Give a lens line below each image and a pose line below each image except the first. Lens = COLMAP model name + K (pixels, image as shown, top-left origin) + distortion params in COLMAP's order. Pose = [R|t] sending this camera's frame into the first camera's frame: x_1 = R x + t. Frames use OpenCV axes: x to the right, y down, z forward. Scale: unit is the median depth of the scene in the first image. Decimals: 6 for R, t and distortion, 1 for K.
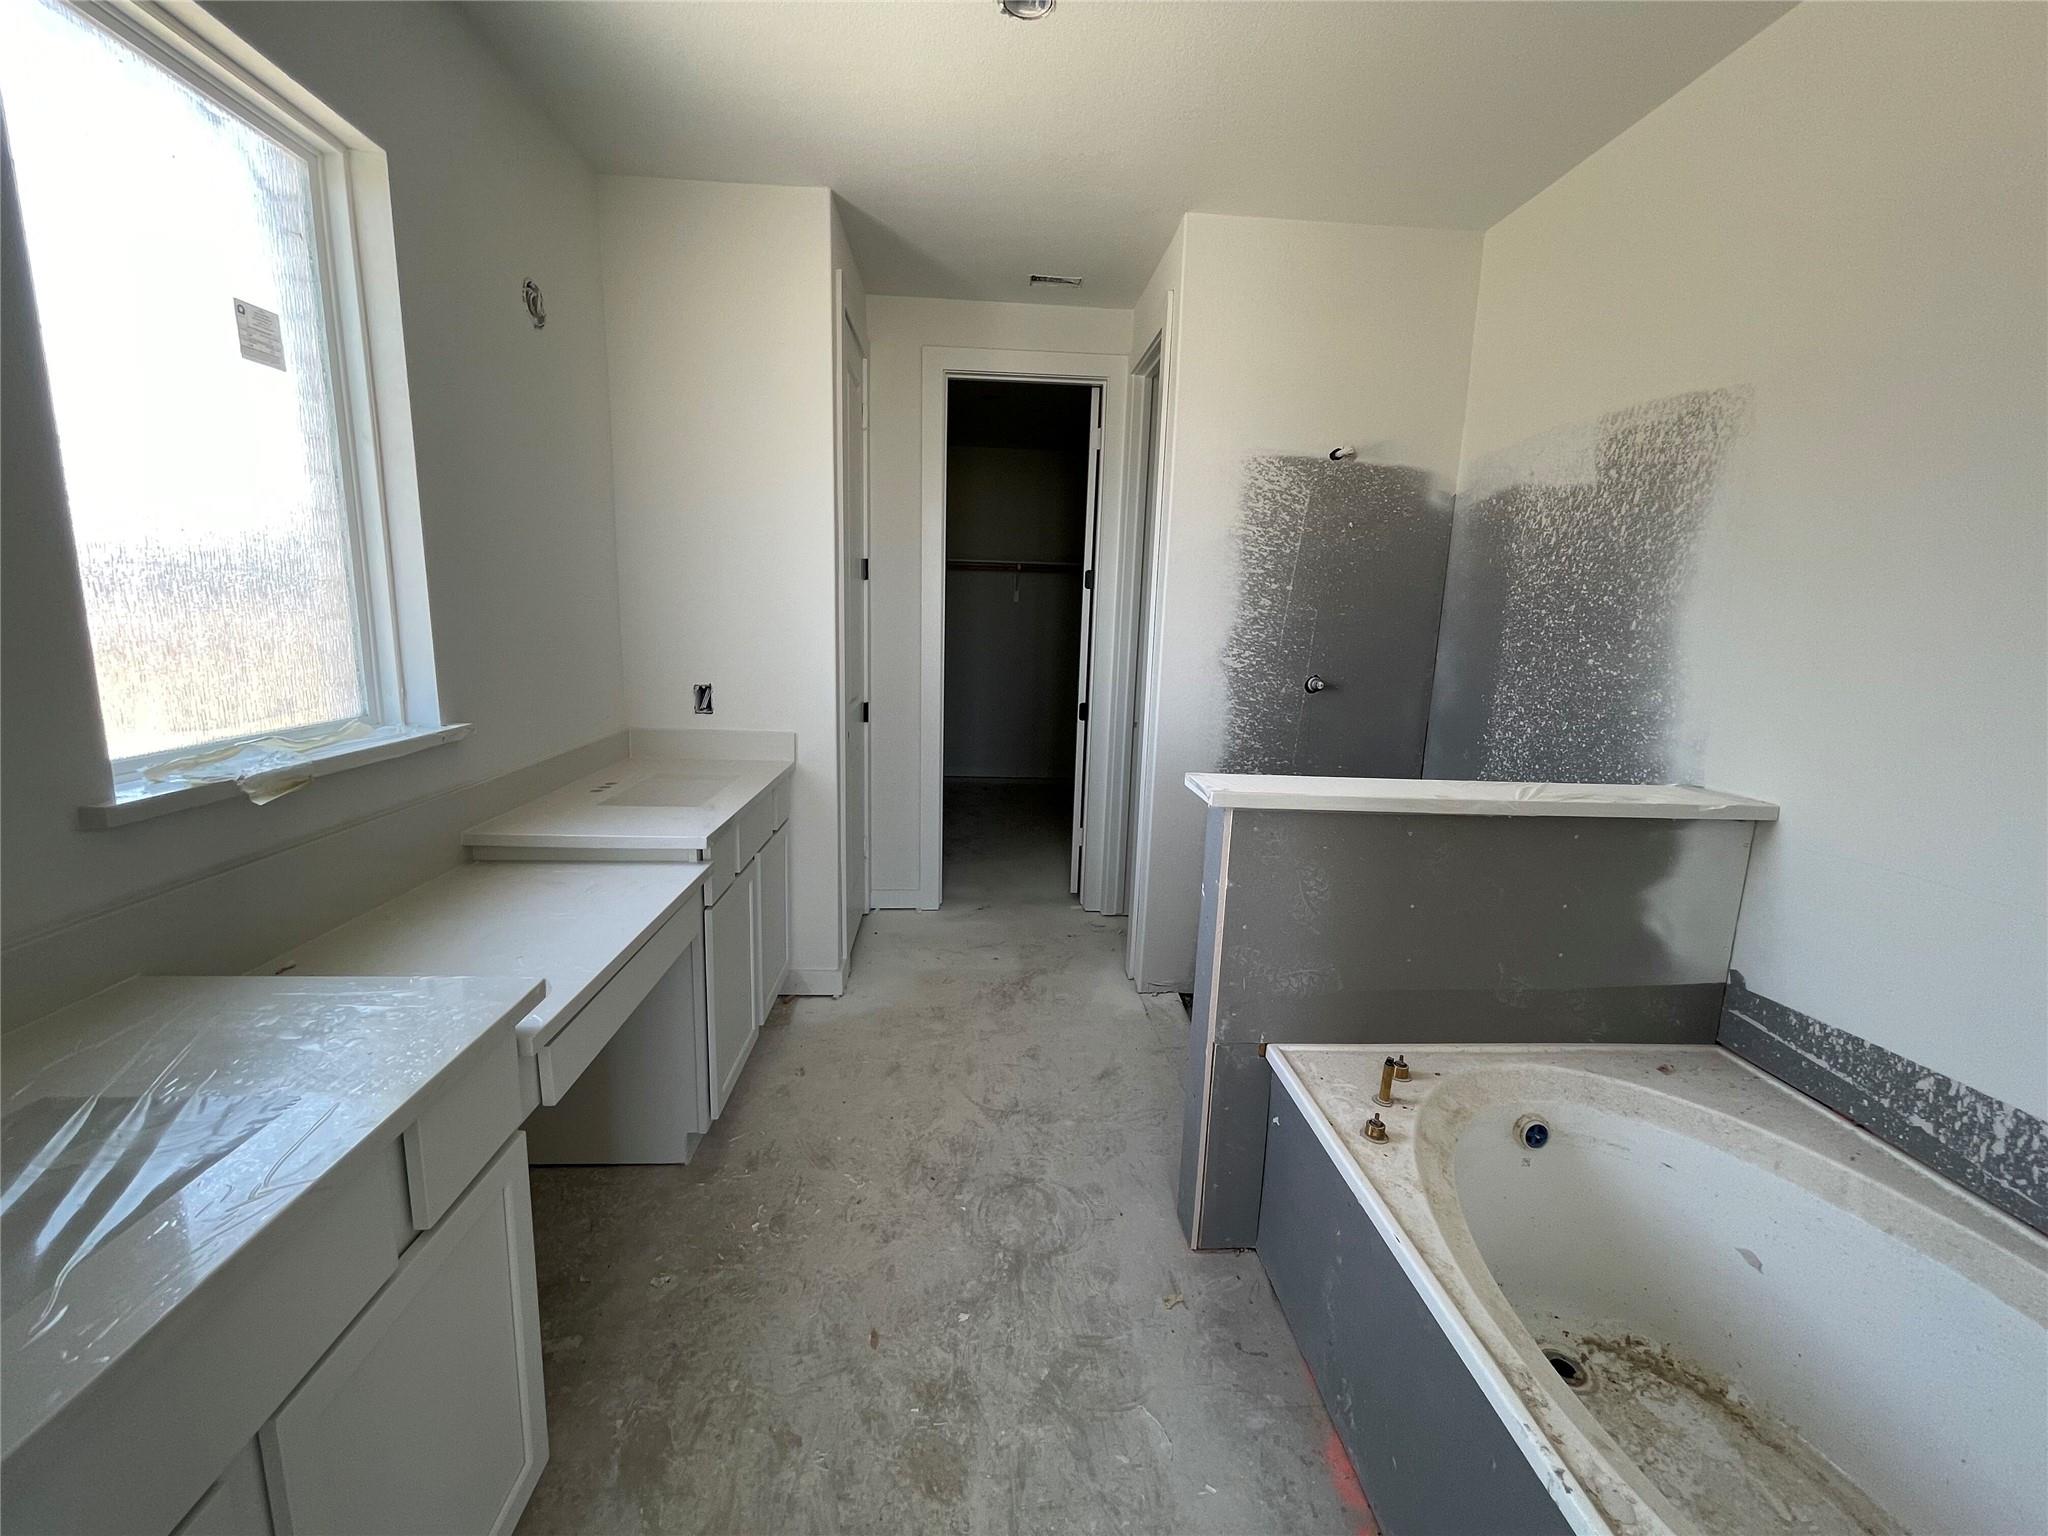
lens RADIAL K [[838.5, 0, 1029.4], [0, 838.5, 771.4], [0, 0, 1]] dist [-0.000512, 0.000824]
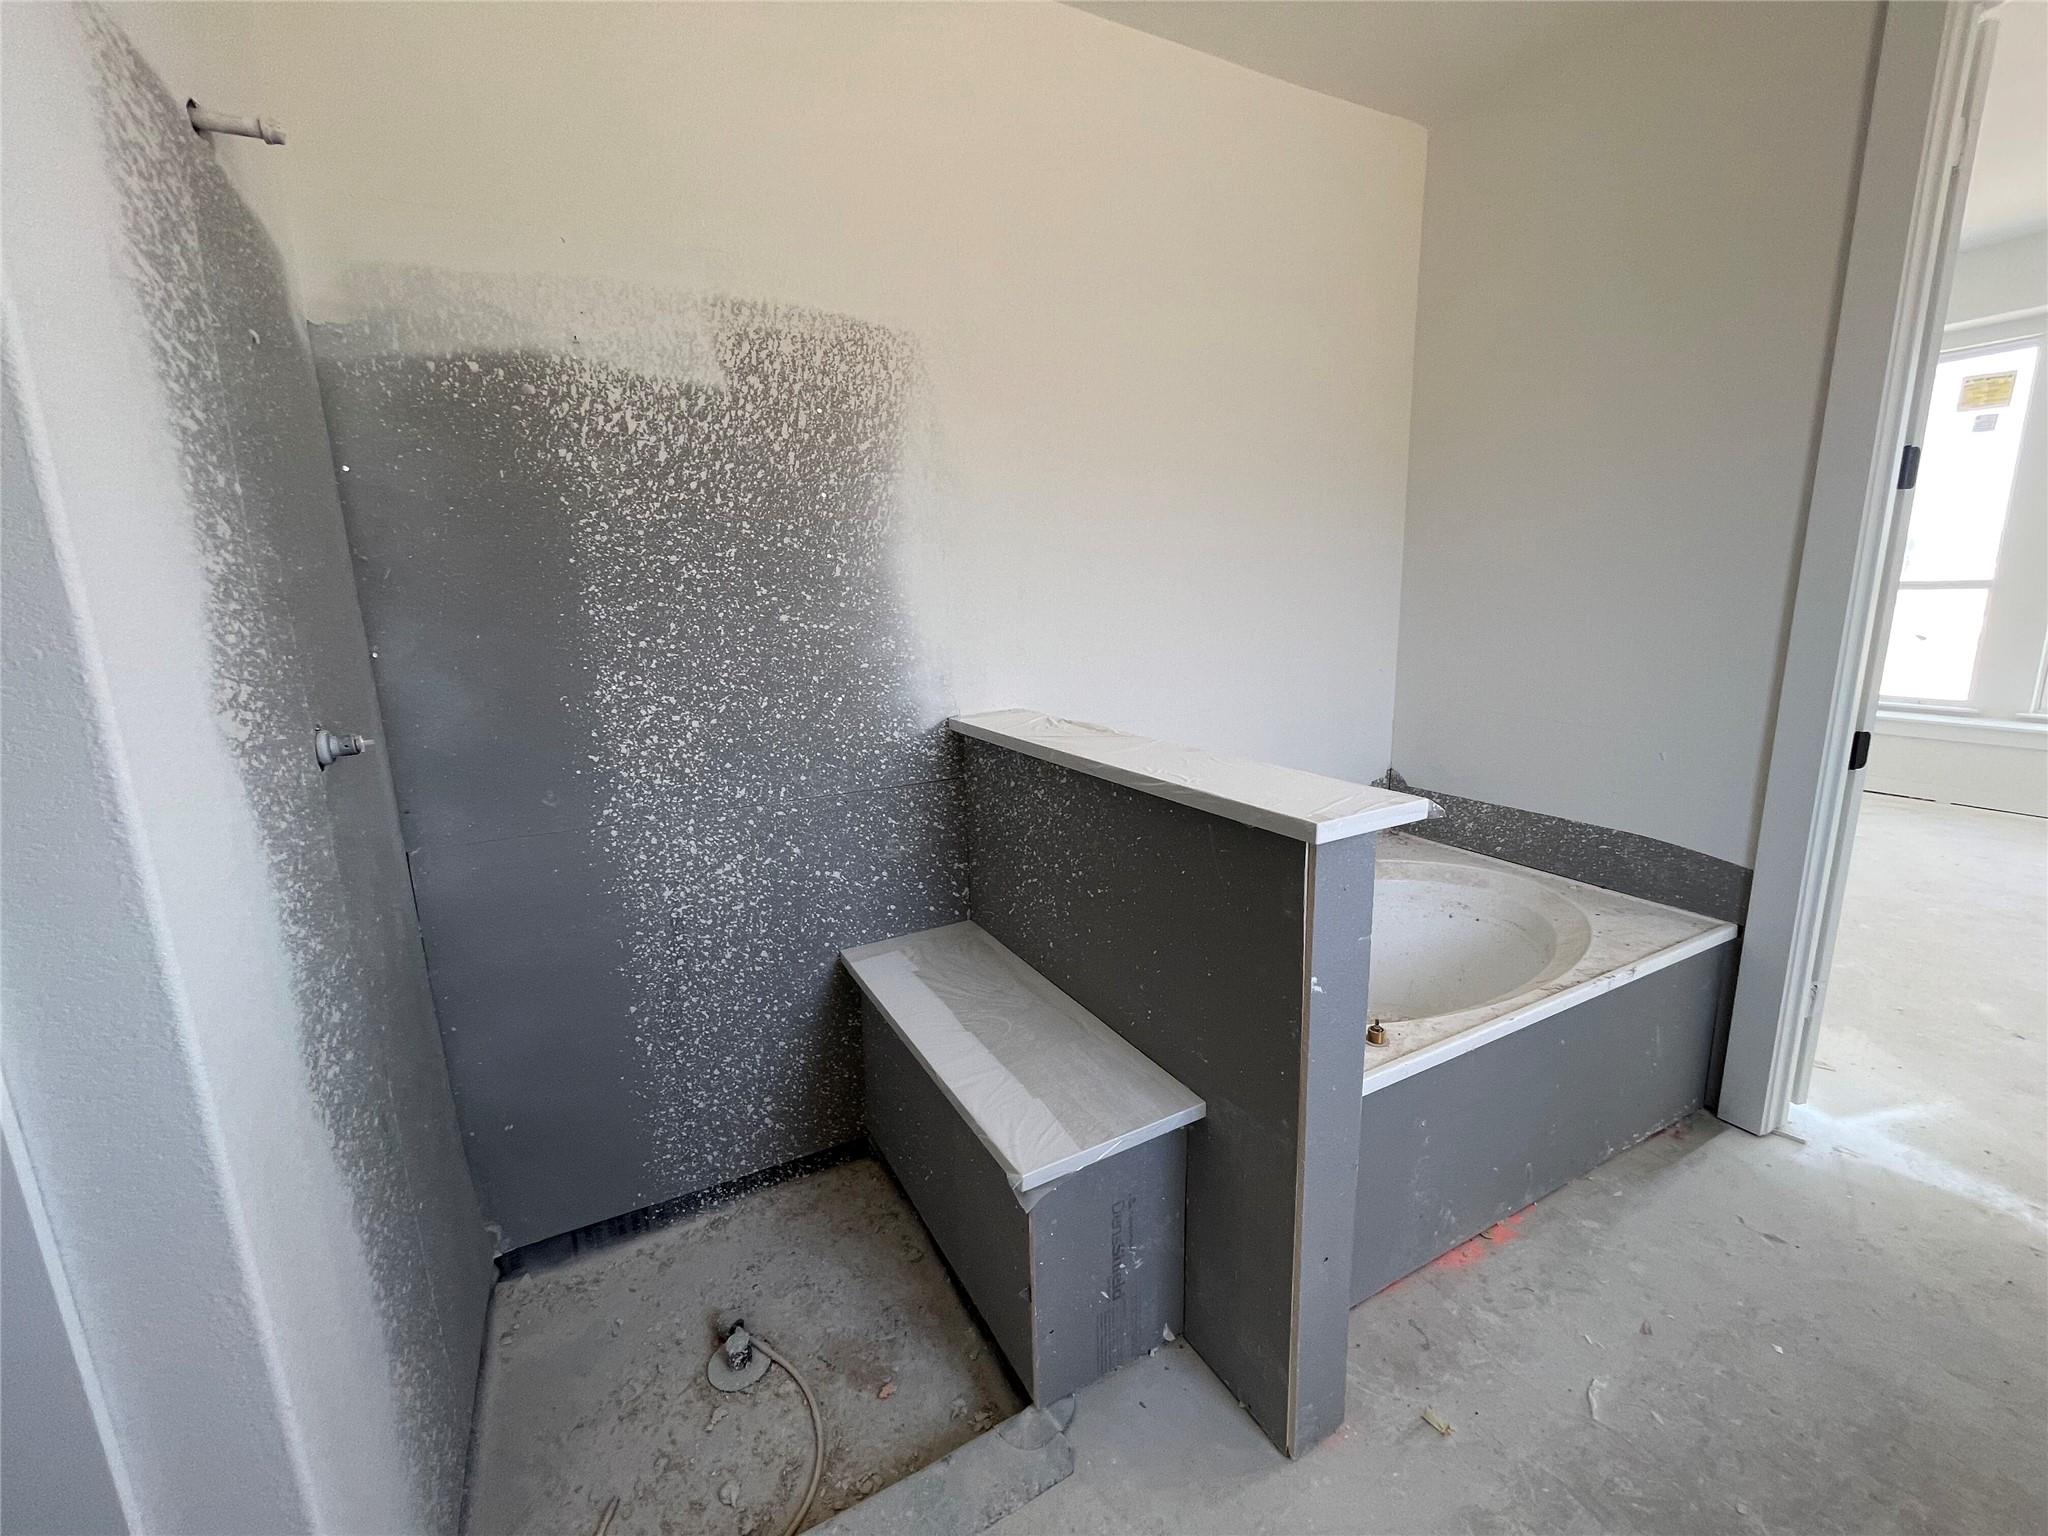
lens RADIAL K [[838.5, 0, 1034.6], [0, 838.5, 764.6], [0, 0, 1]] dist [-0.000512, 0.000824]
pose [[-0.405564, -0.207046, 0.890309, -0.179686], [0.192500, 0.932818, 0.304621, -0.185371], [-0.893567, 0.294928, -0.338461, 1.020474]]
